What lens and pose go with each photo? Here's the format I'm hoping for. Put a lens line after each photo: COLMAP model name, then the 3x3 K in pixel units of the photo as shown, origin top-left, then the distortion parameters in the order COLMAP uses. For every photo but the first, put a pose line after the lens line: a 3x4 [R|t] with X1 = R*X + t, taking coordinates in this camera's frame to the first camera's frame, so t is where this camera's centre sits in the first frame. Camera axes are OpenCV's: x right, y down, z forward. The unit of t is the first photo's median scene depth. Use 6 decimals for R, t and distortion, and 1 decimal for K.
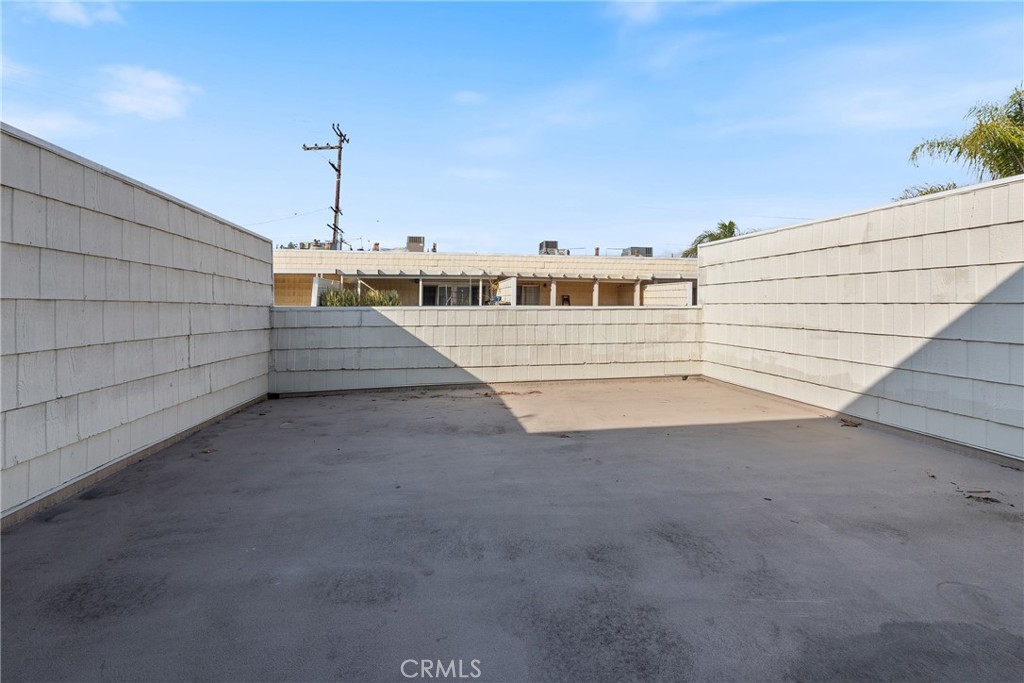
lens RADIAL K [[451.5, 0, 508.7], [0, 451.5, 276.1], [0, 0, 1]] dist [-0.002512, -0.001206]
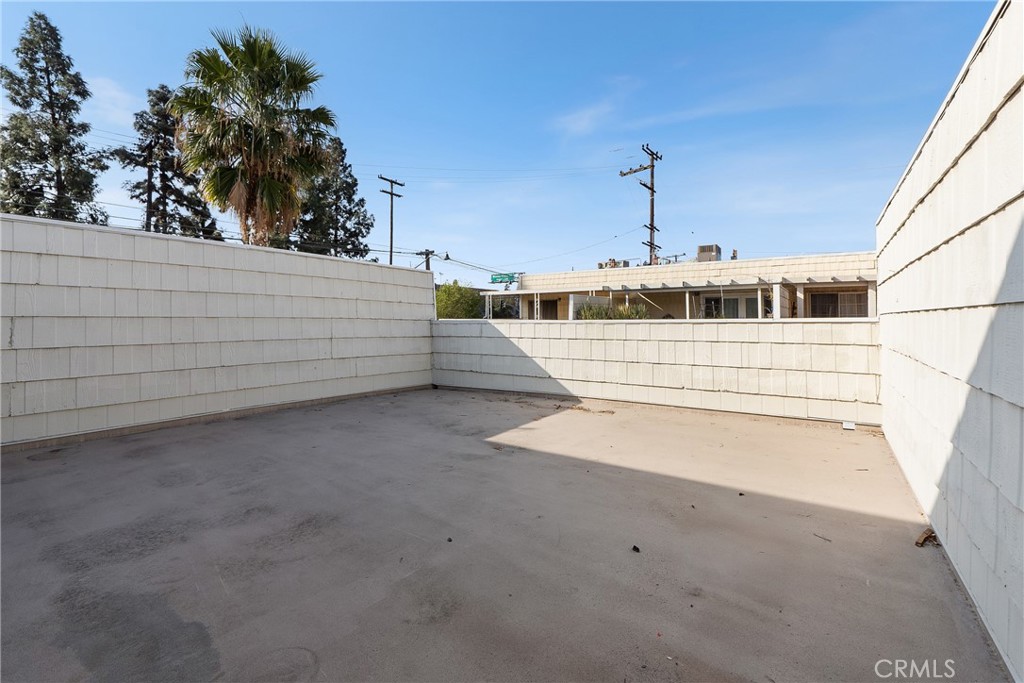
lens RADIAL K [[443.4, 0, 510.1], [0, 443.4, 309.6], [0, 0, 1]] dist [-0.006251, -0.000542]
pose [[0.714358, -0.018604, -0.699533, 0.549073], [0.048535, 0.998556, 0.023007, 0.015686], [0.698096, -0.050387, 0.714229, 0.213837]]
